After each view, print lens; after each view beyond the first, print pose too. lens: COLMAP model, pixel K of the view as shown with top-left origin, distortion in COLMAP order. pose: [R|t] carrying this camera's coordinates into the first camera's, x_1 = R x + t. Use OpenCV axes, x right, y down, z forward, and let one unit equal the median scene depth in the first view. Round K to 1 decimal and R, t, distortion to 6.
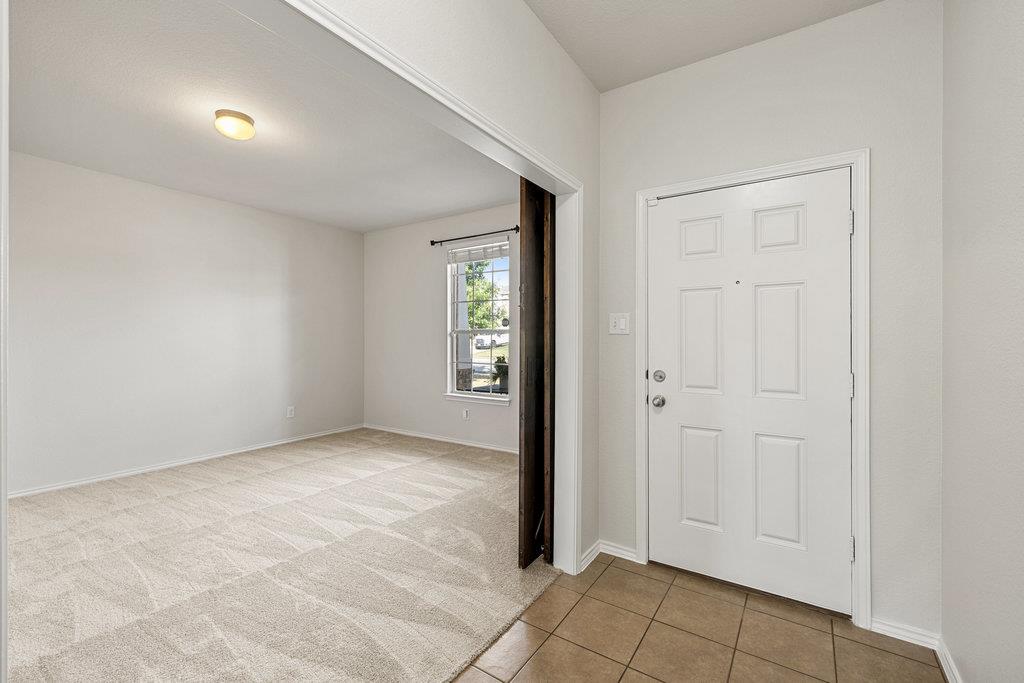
lens RADIAL K [[428.7, 0, 510.5], [0, 428.7, 341.4], [0, 0, 1]] dist [0.000954, 0.000373]
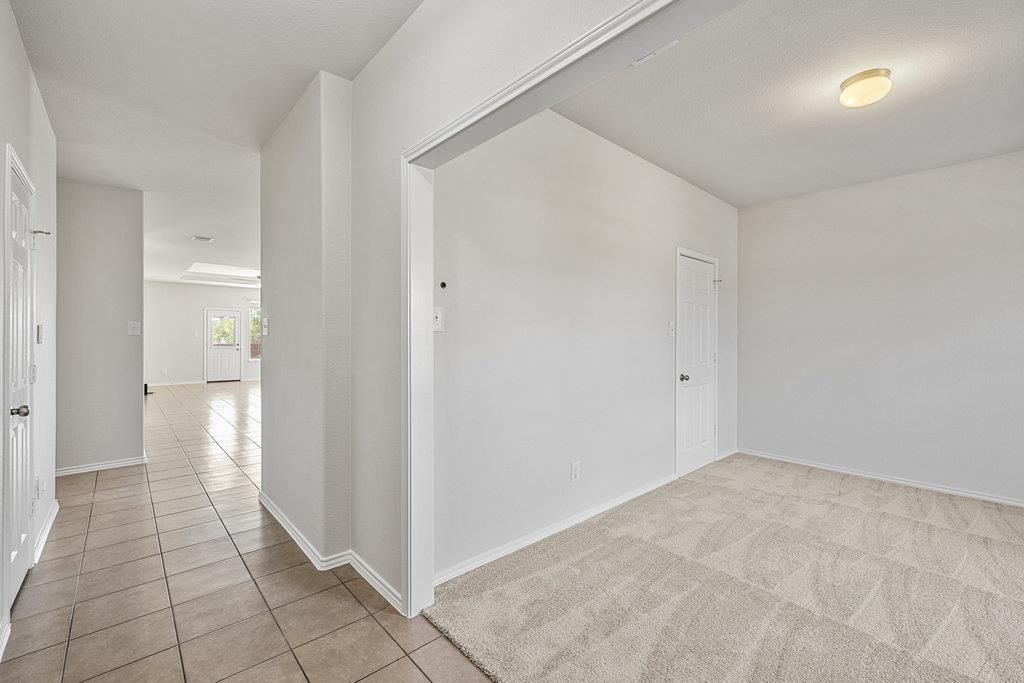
lens RADIAL K [[431.7, 0, 512.3], [0, 431.7, 334.0], [0, 0, 1]] dist [0.001938, -0.000277]
pose [[-0.228892, -0.011675, -0.973382, 0.364591], [-0.011593, 0.999890, -0.009267, -0.002664], [0.973383, 0.009163, -0.229002, 0.551575]]
